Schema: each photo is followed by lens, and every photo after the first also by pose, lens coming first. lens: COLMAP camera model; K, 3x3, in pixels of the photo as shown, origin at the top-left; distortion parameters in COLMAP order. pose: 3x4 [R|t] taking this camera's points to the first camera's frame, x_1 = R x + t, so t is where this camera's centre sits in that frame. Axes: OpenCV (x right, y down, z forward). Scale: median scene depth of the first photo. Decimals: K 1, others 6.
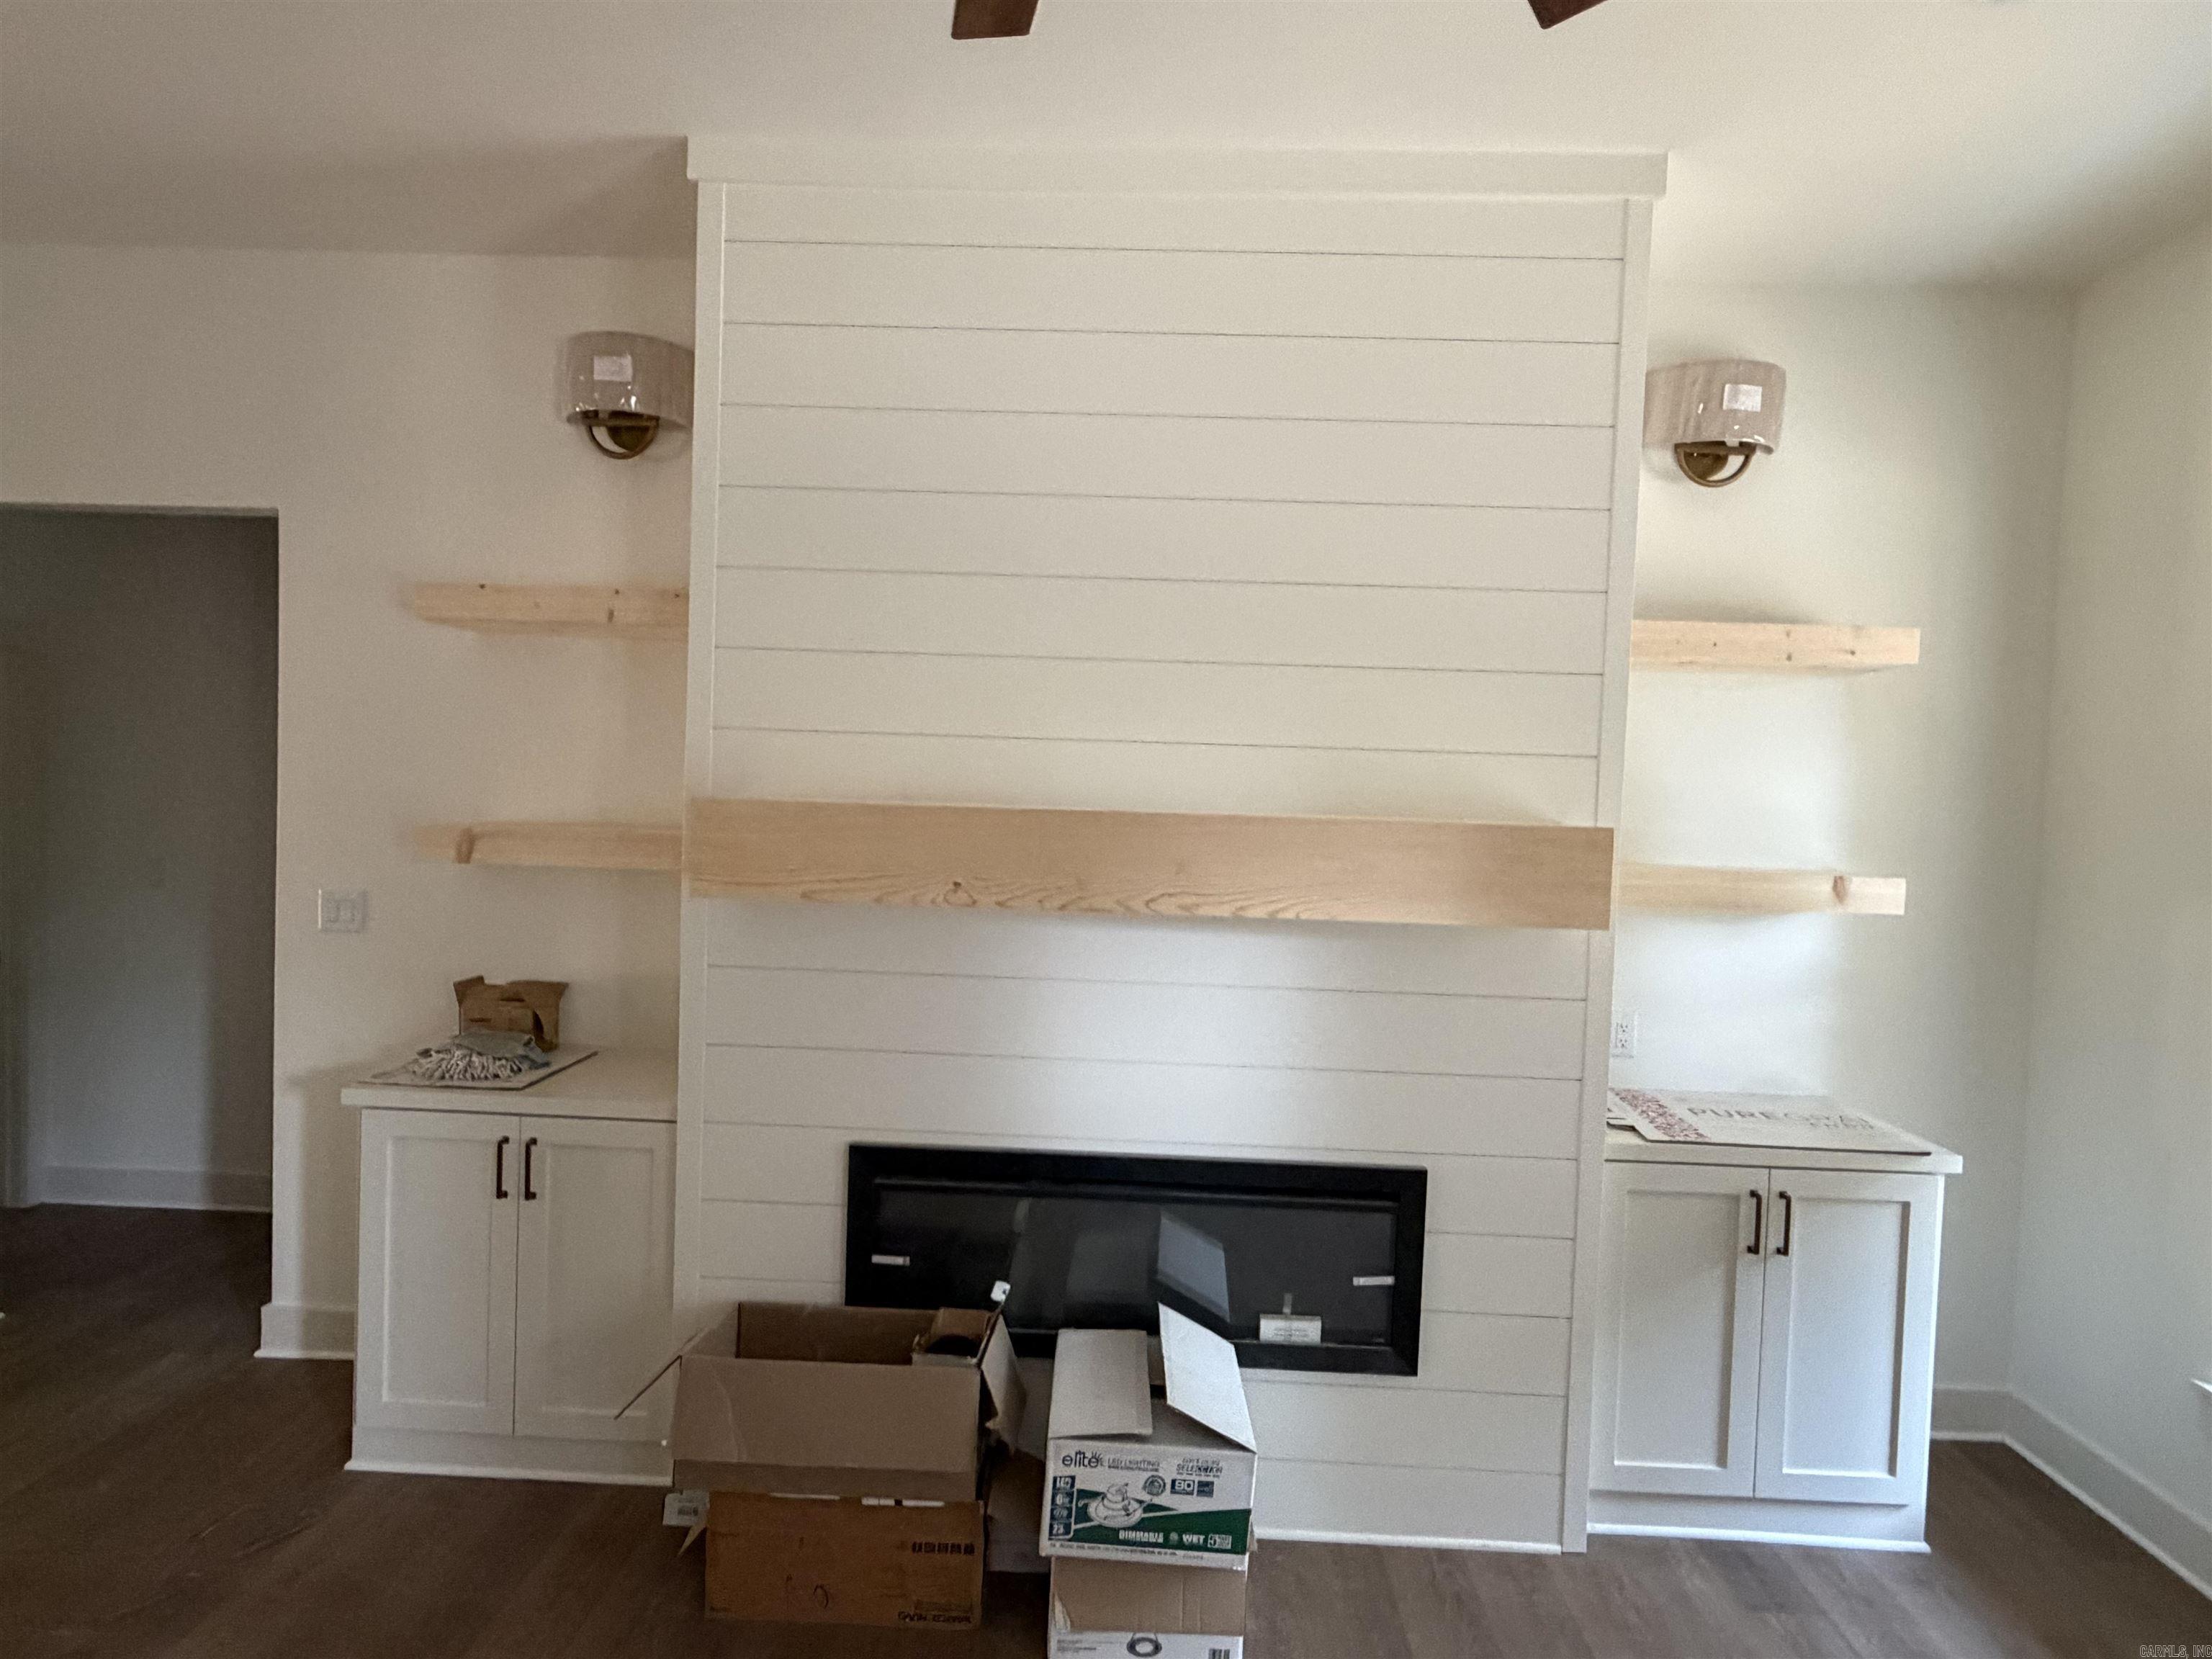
lens RADIAL K [[1231.1, 0, 1106.5], [0, 1231.1, 817.5], [0, 0, 1]] dist [-0.002940, 0.002772]
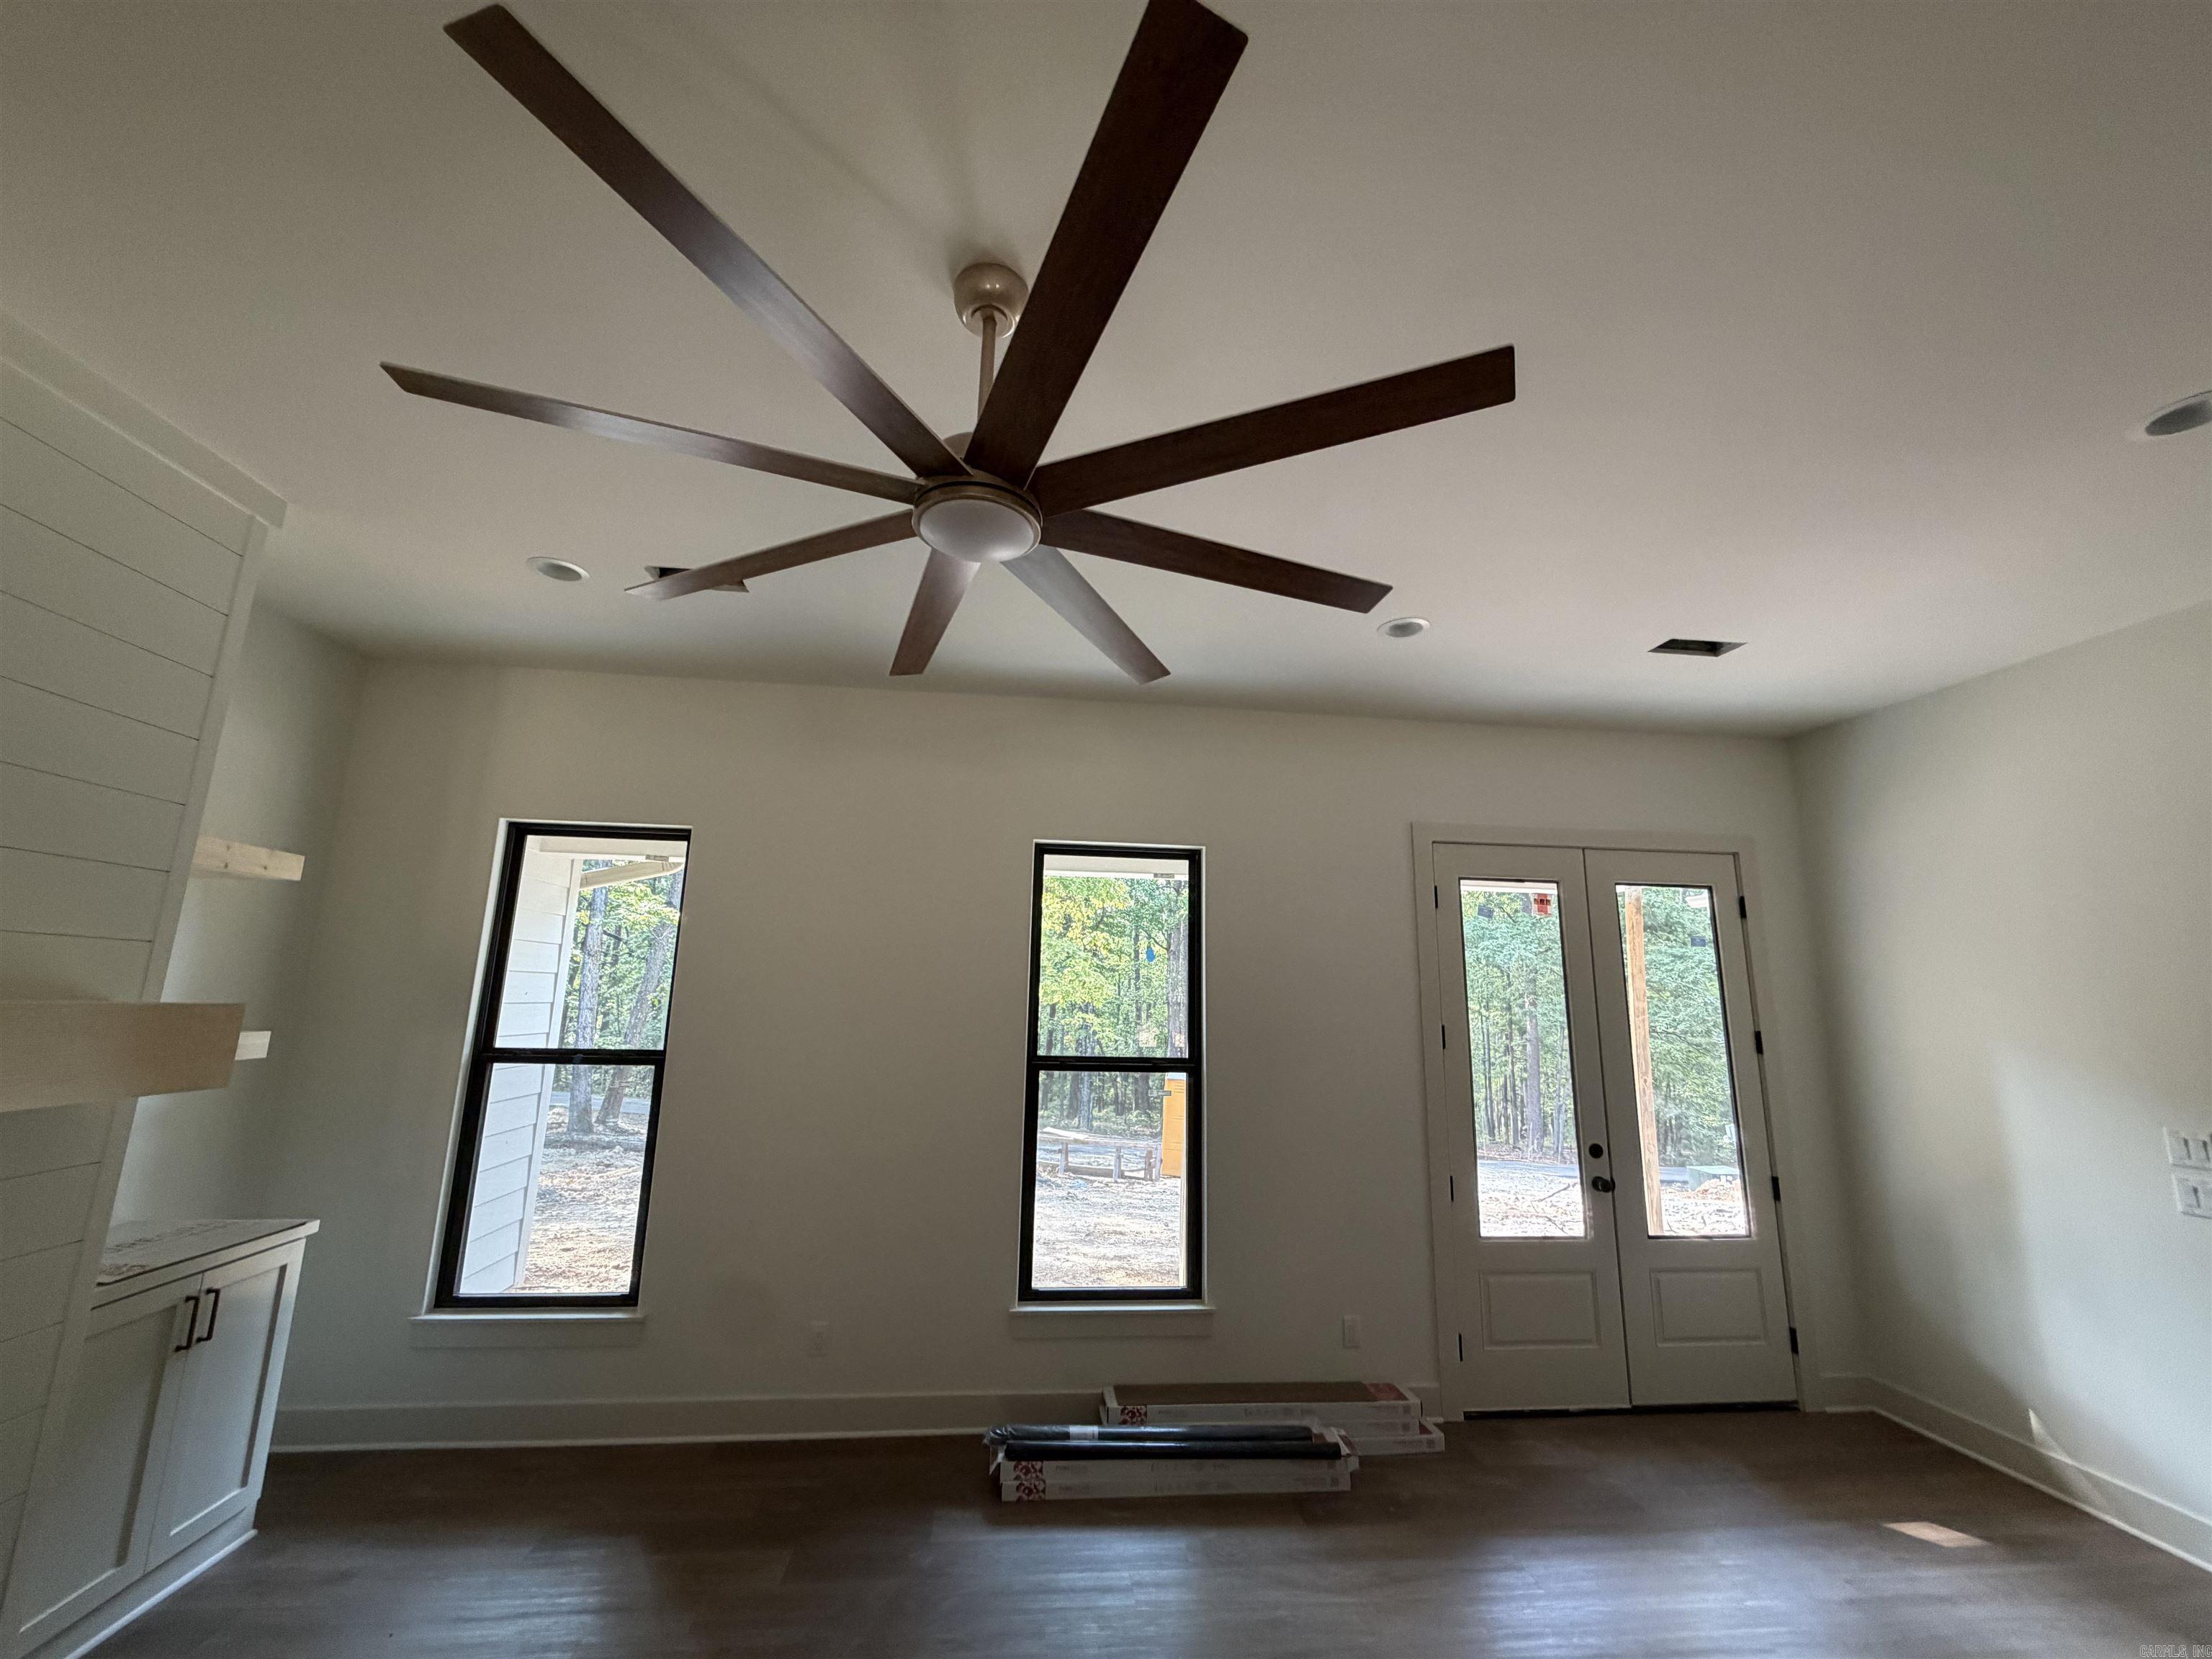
lens RADIAL K [[884.8, 0, 1101.7], [0, 884.8, 819.9], [0, 0, 1]] dist [-0.001202, 0.000778]
pose [[-0.103514, 0.161509, 0.981427, -0.525554], [0.004879, 0.986799, -0.161878, -0.022062], [-0.994616, -0.011969, -0.102936, 0.179915]]
